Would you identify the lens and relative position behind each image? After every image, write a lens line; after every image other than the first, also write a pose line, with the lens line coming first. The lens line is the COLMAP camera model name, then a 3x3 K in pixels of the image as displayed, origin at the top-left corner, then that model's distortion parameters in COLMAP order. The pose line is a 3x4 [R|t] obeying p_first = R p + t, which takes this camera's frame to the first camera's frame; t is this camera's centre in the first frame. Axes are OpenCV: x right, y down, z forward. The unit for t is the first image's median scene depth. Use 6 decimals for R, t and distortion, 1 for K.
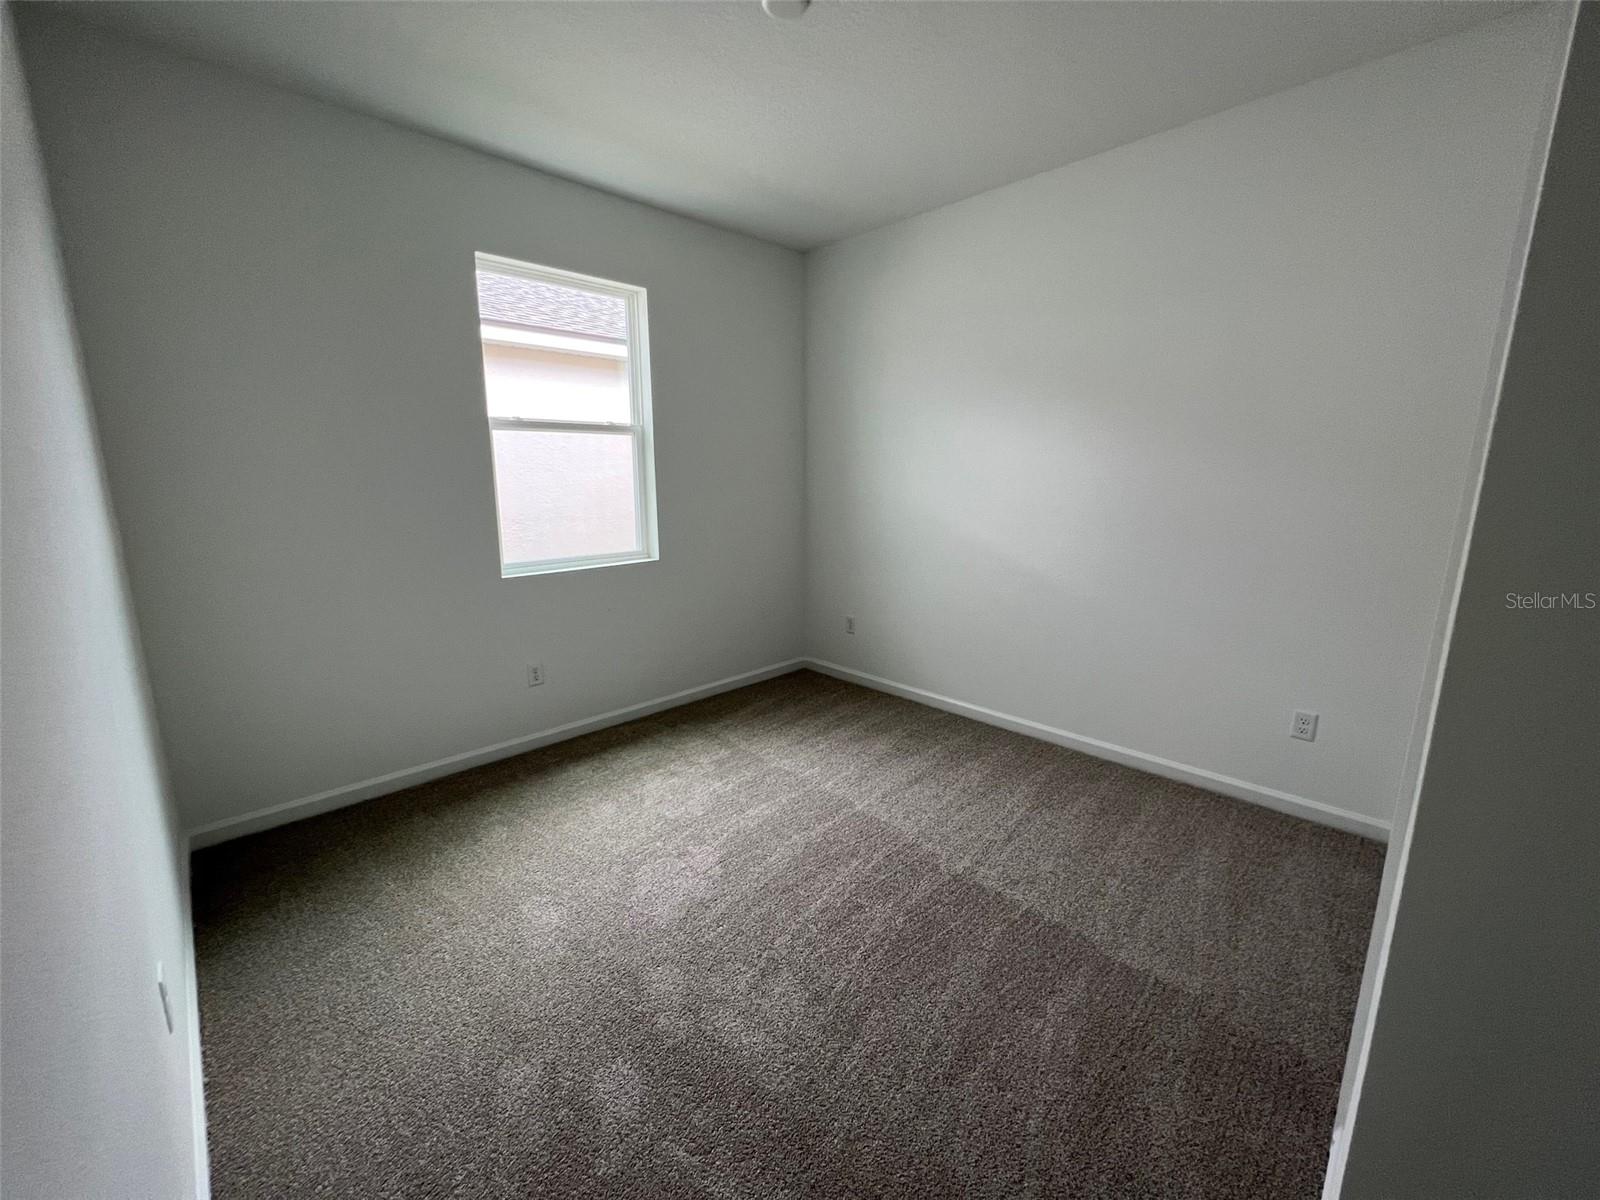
lens RADIAL K [[638.0, 0, 789.9], [0, 638.0, 598.4], [0, 0, 1]] dist [-0.000099, -0.000226]
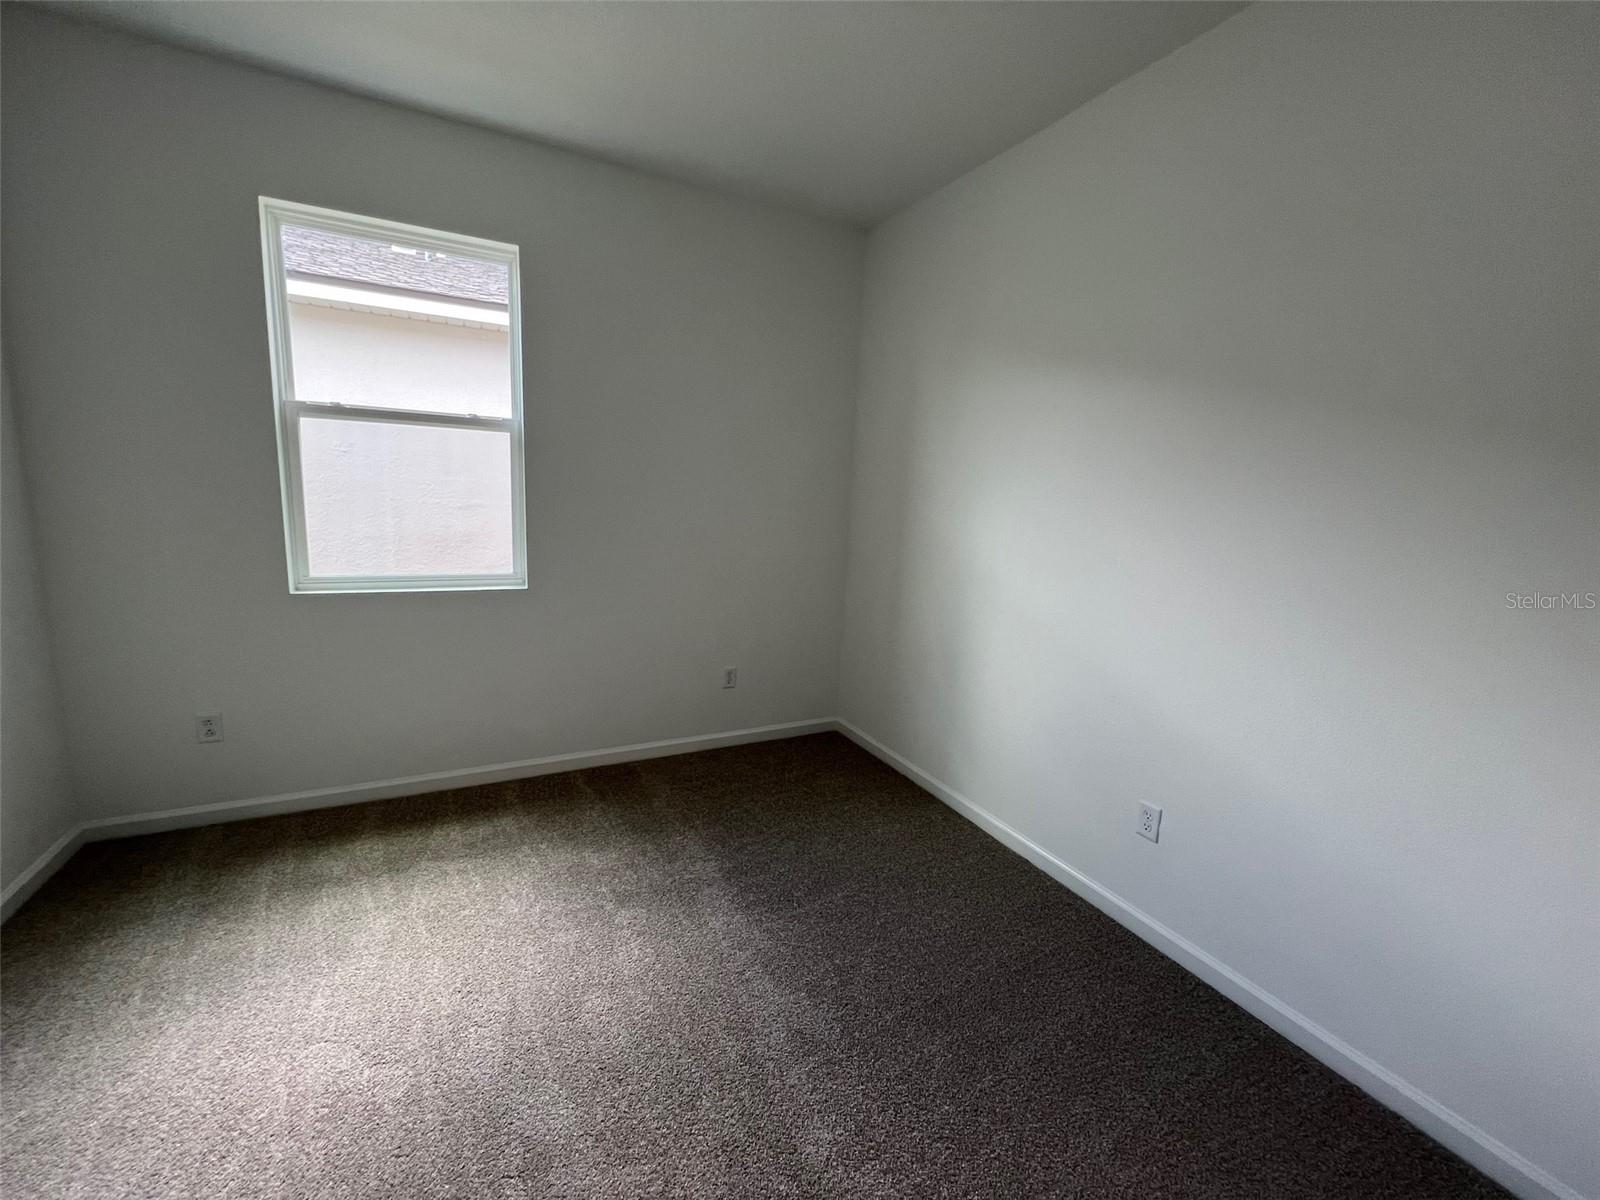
lens RADIAL K [[638.0, 0, 811.8], [0, 638.0, 602.7], [0, 0, 1]] dist [-0.000099, -0.000226]
pose [[0.956177, 0.092983, -0.277631, 0.374467], [-0.101092, 0.994764, -0.015003, -0.070796], [0.274783, 0.042412, 0.960570, 0.354835]]
